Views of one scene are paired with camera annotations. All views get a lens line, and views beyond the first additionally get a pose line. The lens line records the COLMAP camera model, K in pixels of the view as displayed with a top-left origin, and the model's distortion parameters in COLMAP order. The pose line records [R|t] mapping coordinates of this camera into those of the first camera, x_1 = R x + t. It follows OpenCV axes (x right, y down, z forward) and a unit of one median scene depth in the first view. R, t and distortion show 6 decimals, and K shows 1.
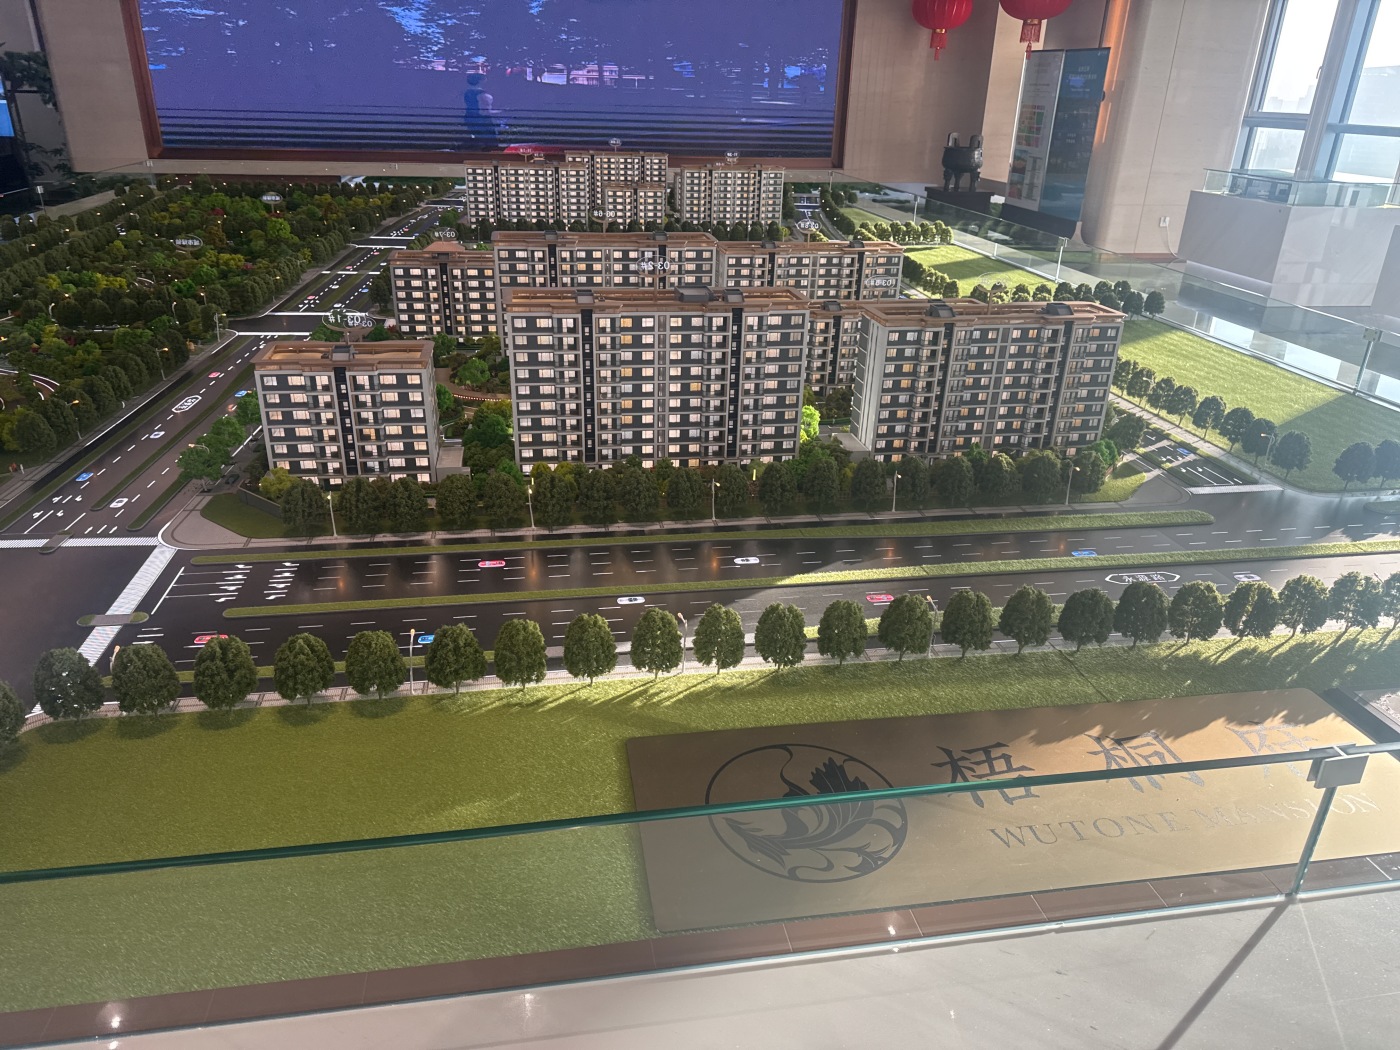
lens RADIAL K [[987.7, 0, 694.5], [0, 987.7, 548.3], [0, 0, 1]] dist [0.108668, -0.156318]
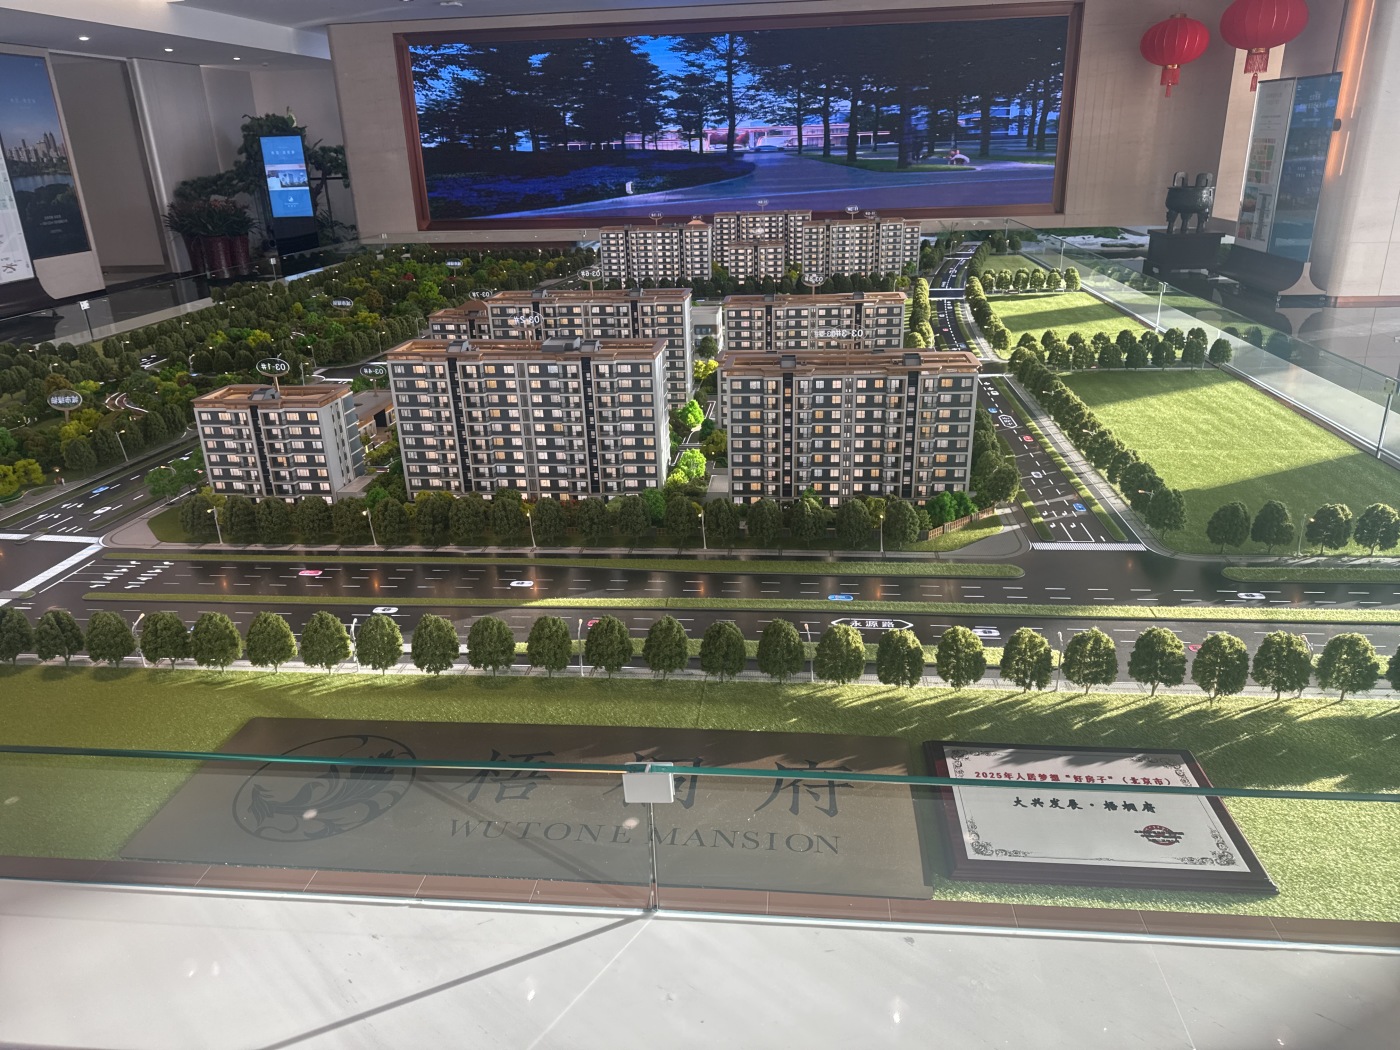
lens RADIAL K [[991.1, 0, 691.9], [0, 991.1, 543.6], [0, 0, 1]] dist [0.069597, -0.074196]
pose [[0.958194, 0.050272, -0.281670, 0.335708], [-0.065188, 0.996910, -0.043833, 0.002562], [0.278596, 0.060362, 0.958510, -0.002785]]
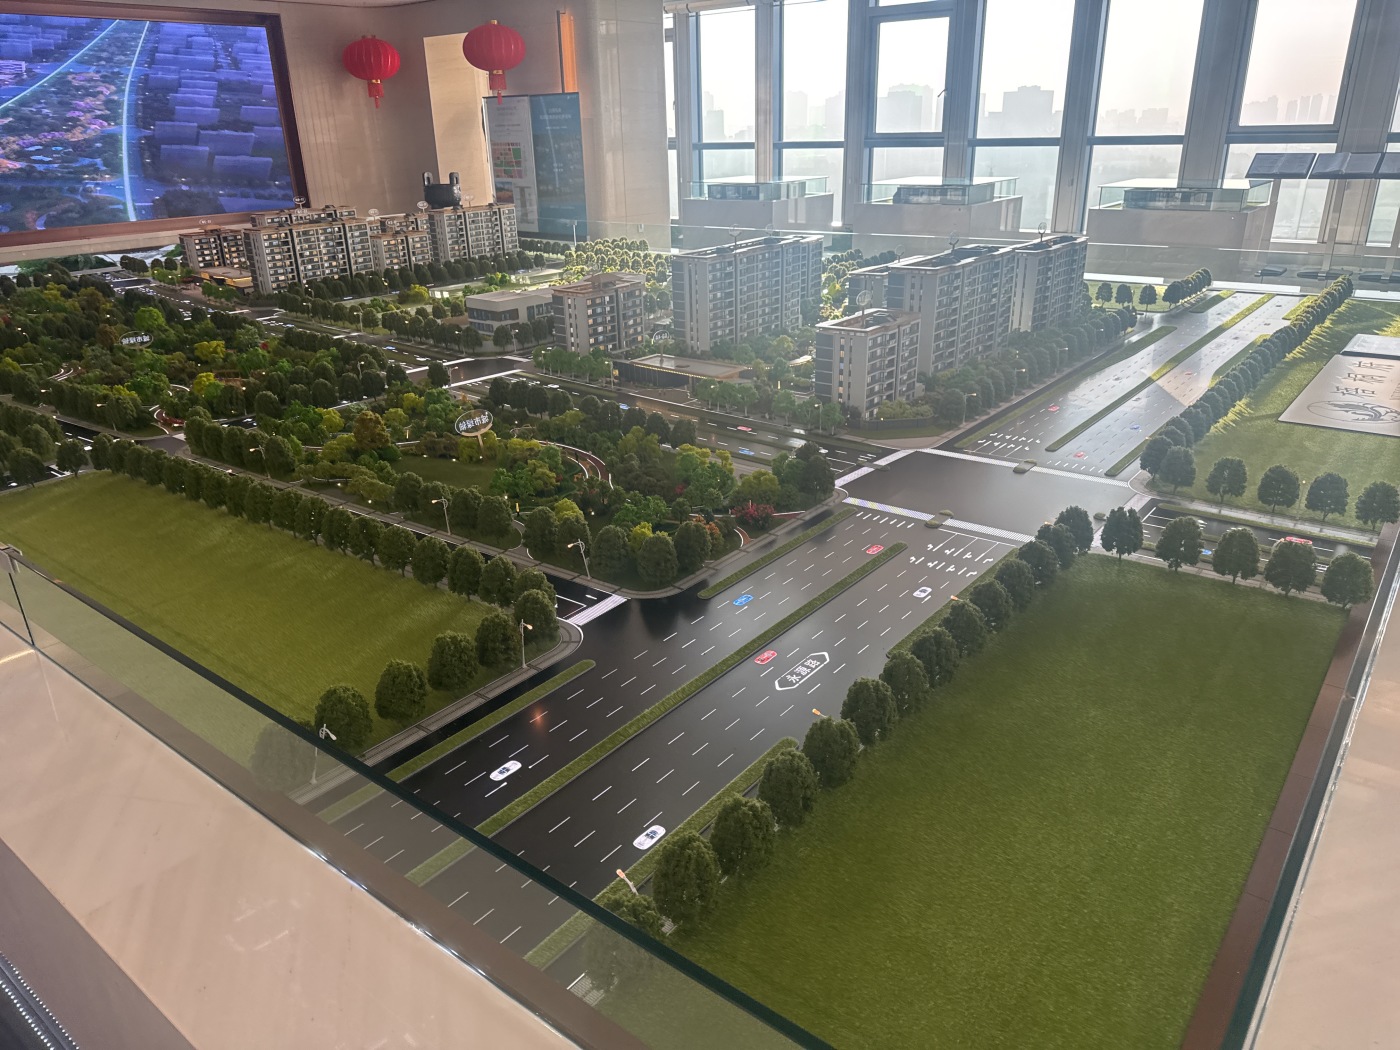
lens RADIAL K [[987.7, 0, 694.5], [0, 987.7, 548.3], [0, 0, 1]] dist [0.108668, -0.156318]
pose [[0.729127, -0.301378, 0.614447, -1.075790], [0.320343, 0.943682, 0.082732, -0.058876], [-0.604776, 0.136512, 0.784608, 0.026240]]
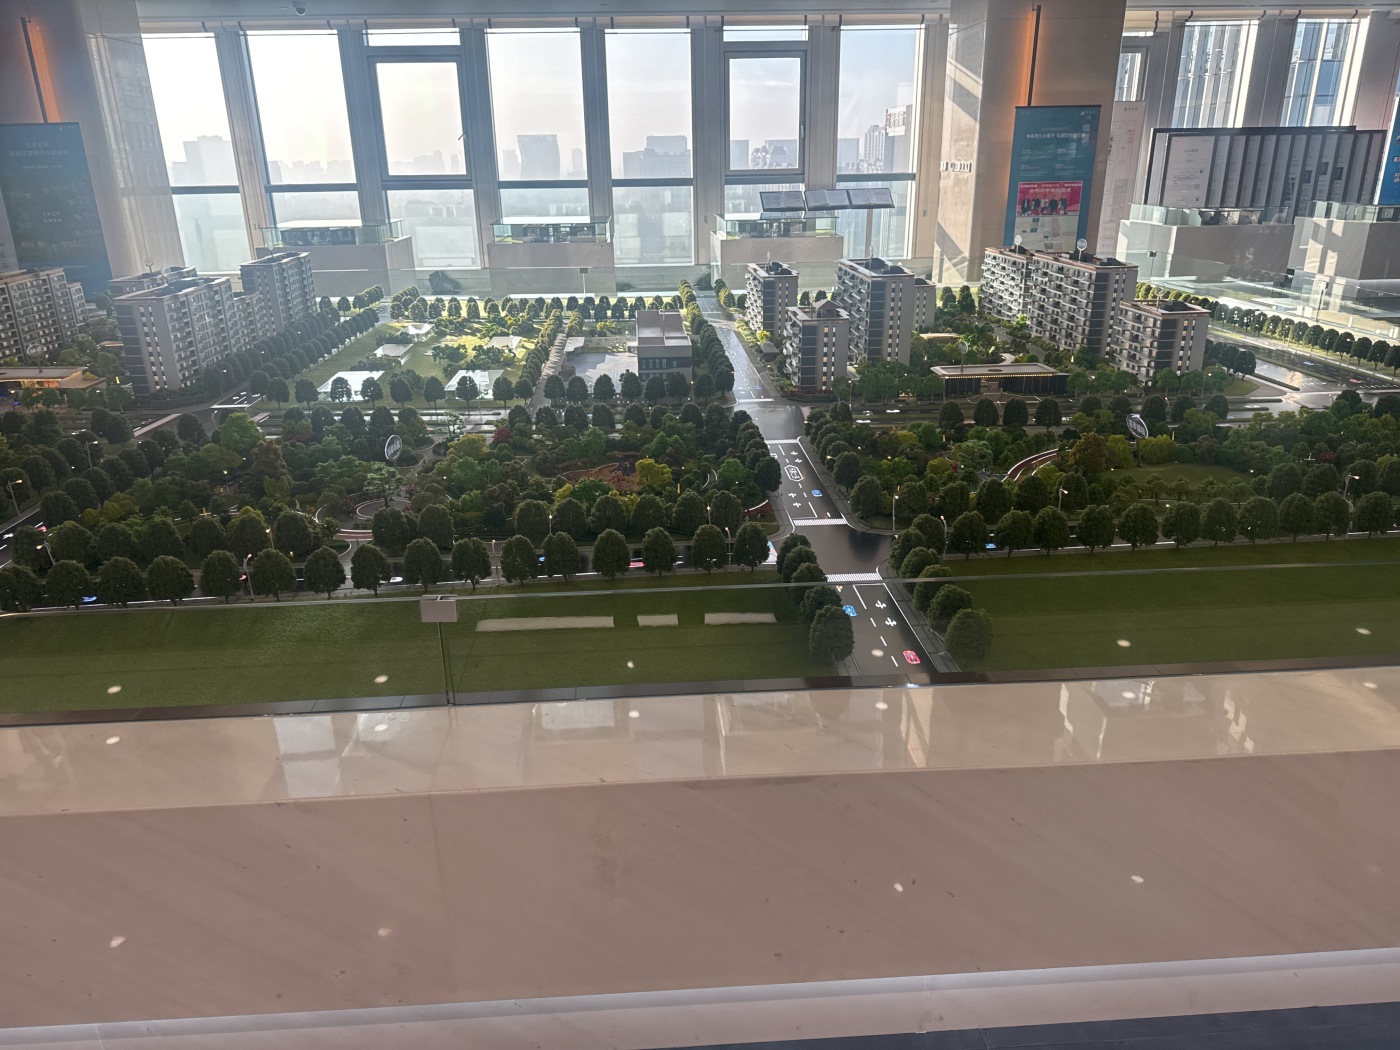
lens RADIAL K [[987.7, 0, 694.5], [0, 987.7, 548.3], [0, 0, 1]] dist [0.108668, -0.156318]
pose [[0.087916, -0.384165, 0.919069, -1.524630], [0.430040, 0.846871, 0.312850, -0.502319], [-0.898519, 0.367732, 0.239659, 0.960441]]
